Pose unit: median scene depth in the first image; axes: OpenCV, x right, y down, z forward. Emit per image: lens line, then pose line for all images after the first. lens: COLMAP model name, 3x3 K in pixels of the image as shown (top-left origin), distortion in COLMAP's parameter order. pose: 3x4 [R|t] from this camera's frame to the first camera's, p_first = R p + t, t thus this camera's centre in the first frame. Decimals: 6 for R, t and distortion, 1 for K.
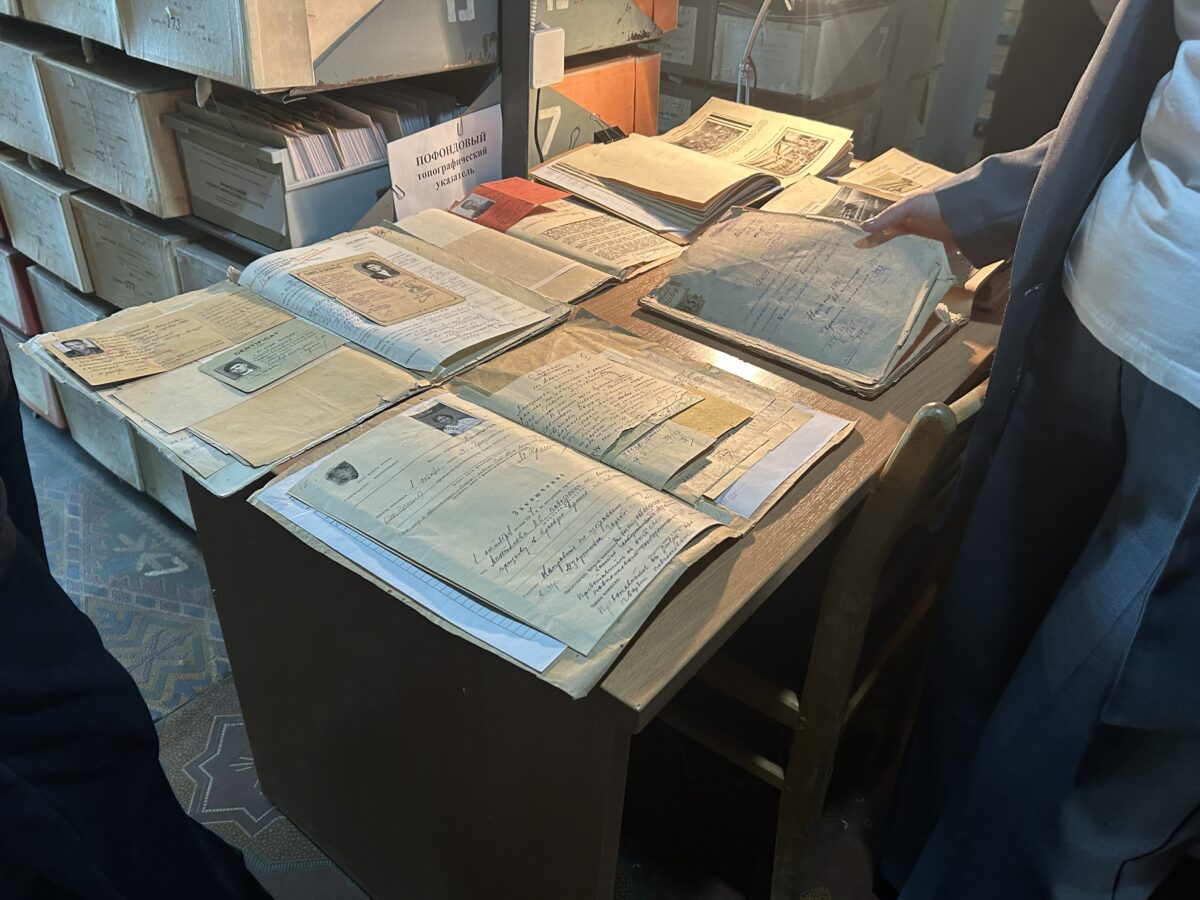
lens RADIAL K [[912.8, 0, 598.6], [0, 912.8, 447.3], [0, 0, 1]] dist [0.051751, -0.068055]
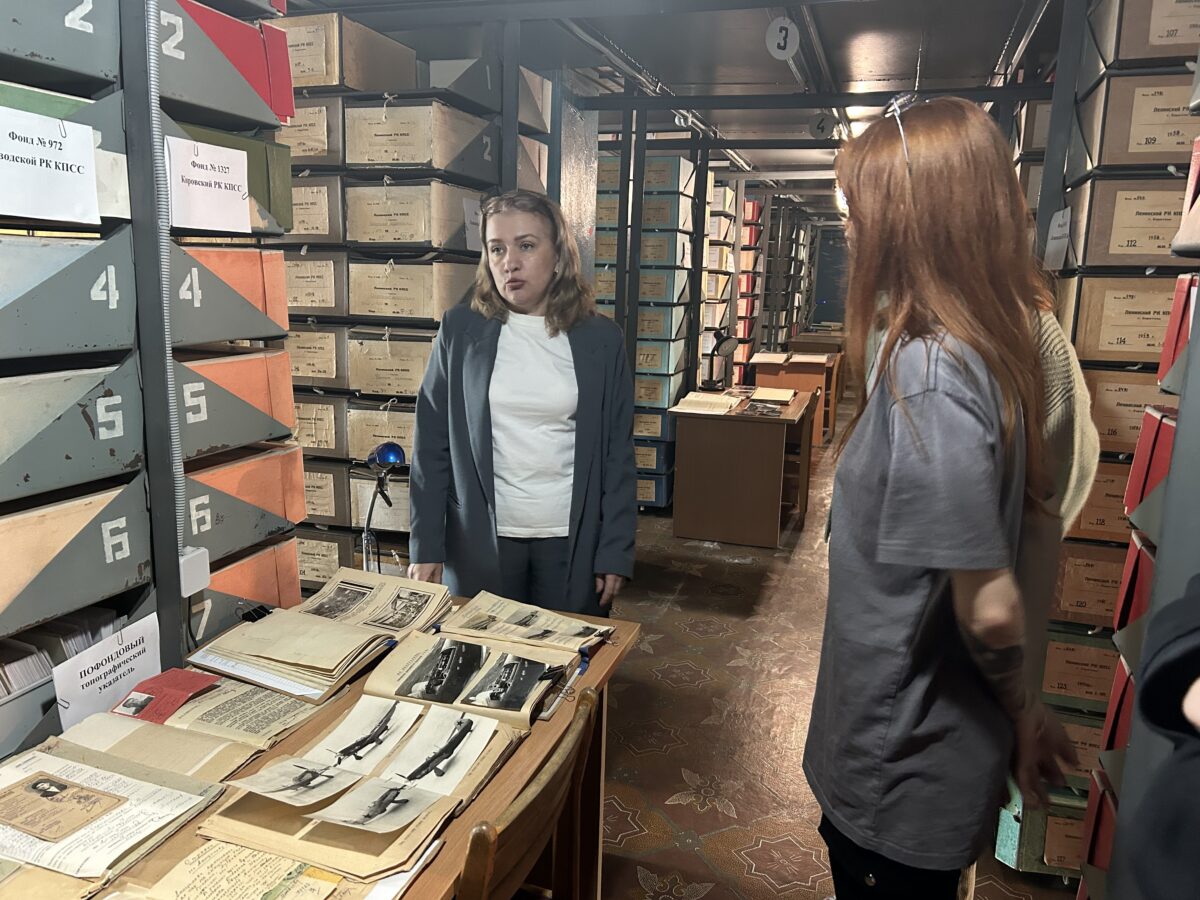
lens RADIAL K [[912.8, 0, 598.6], [0, 912.8, 447.3], [0, 0, 1]] dist [0.051751, -0.068055]
pose [[0.938269, -0.094438, 0.332765, 0.064915], [0.211030, 0.918519, -0.334349, -0.041156], [-0.274076, 0.383933, 0.881747, -0.363125]]
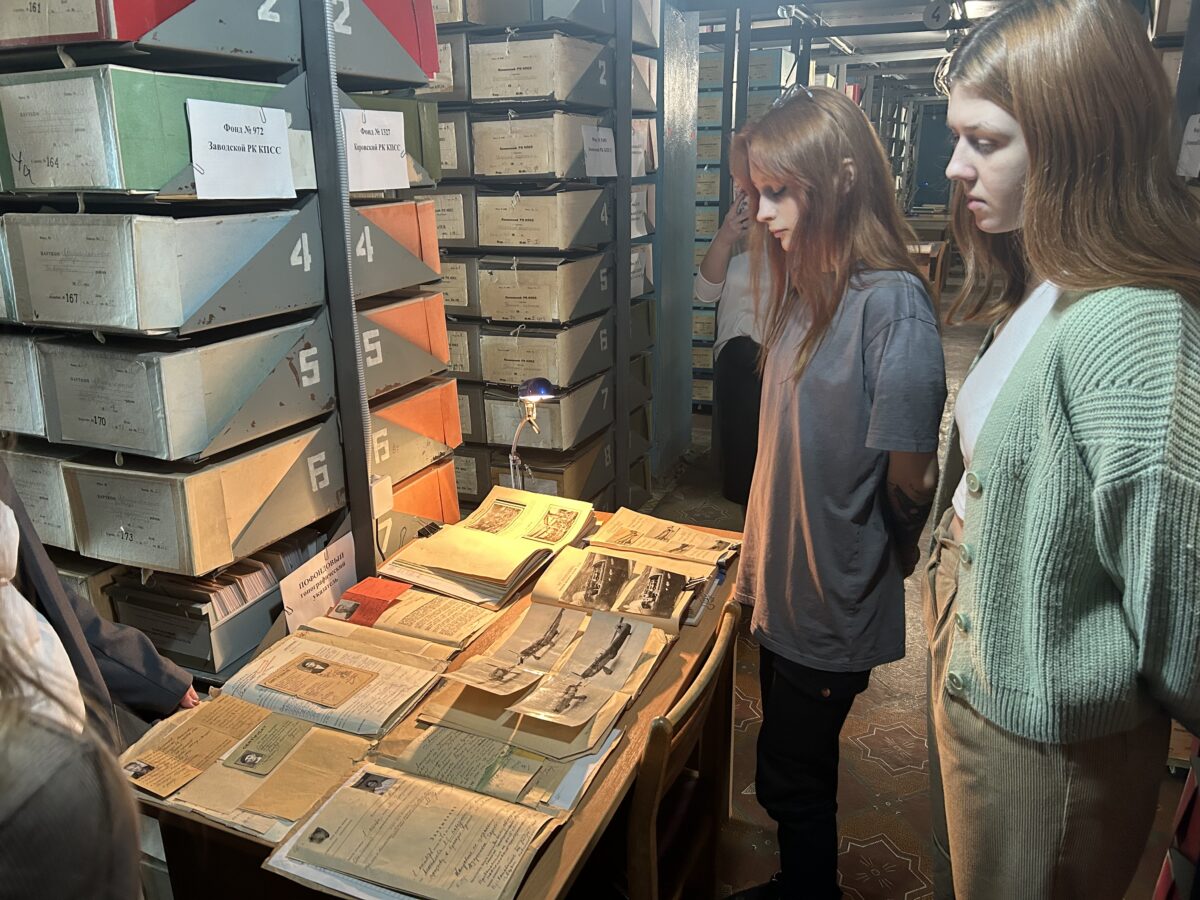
lens RADIAL K [[909.5, 0, 594.0], [0, 909.5, 446.4], [0, 0, 1]] dist [0.019540, -0.008430]
pose [[0.964660, -0.144494, 0.220348, -0.039468], [0.199122, 0.947429, -0.250456, -0.074669], [-0.172575, 0.285480, 0.942719, -0.472967]]
